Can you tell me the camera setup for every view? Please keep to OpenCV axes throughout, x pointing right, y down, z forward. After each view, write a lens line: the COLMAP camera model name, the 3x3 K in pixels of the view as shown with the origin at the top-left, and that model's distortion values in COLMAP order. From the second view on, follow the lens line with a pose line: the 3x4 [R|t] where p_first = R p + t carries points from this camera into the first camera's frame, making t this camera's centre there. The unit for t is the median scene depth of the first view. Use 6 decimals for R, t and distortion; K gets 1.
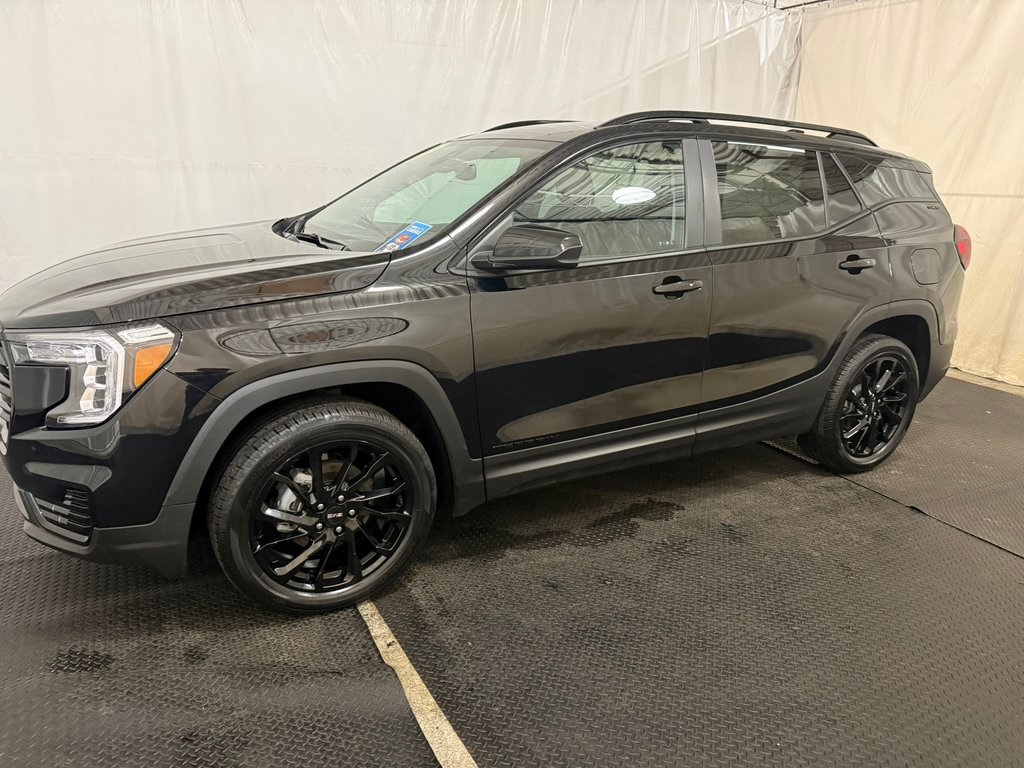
lens RADIAL K [[727.2, 0, 505.0], [0, 727.2, 378.9], [0, 0, 1]] dist [0.056910, -0.081095]
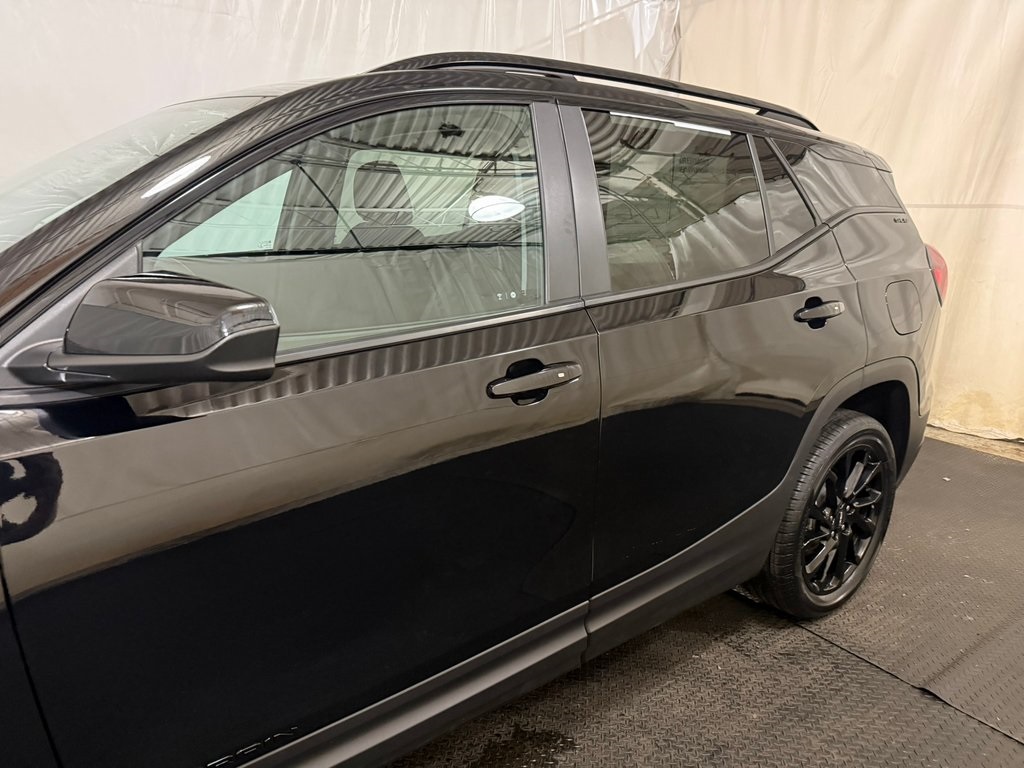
lens RADIAL K [[732.4, 0, 512.0], [0, 732.4, 384.0], [0, 0, 1]] dist [0.061648, -0.081442]
pose [[0.986207, -0.052115, 0.157098, 0.118782], [0.055899, 0.998241, -0.019760, -0.097041], [-0.155792, 0.028269, 0.987385, 0.420332]]
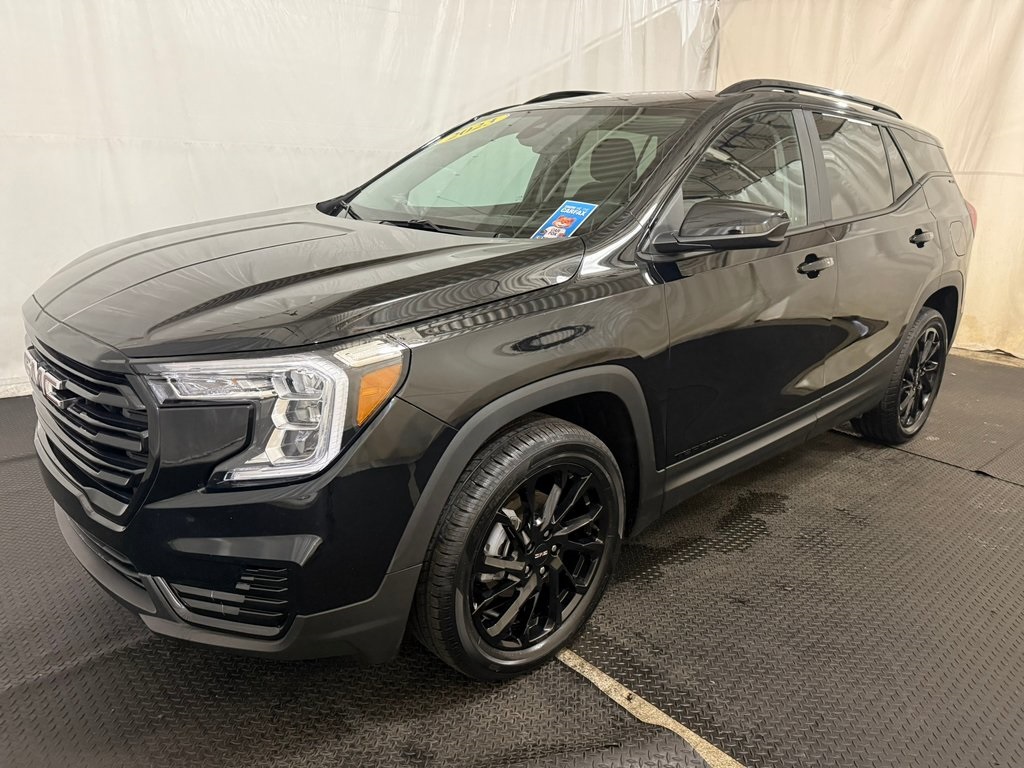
lens RADIAL K [[732.4, 0, 512.0], [0, 732.4, 384.0], [0, 0, 1]] dist [0.061648, -0.081442]
pose [[0.970636, -0.075083, 0.228533, -0.315509], [0.070523, 0.997115, 0.028066, -0.023930], [-0.229981, -0.011125, 0.973131, 0.137565]]
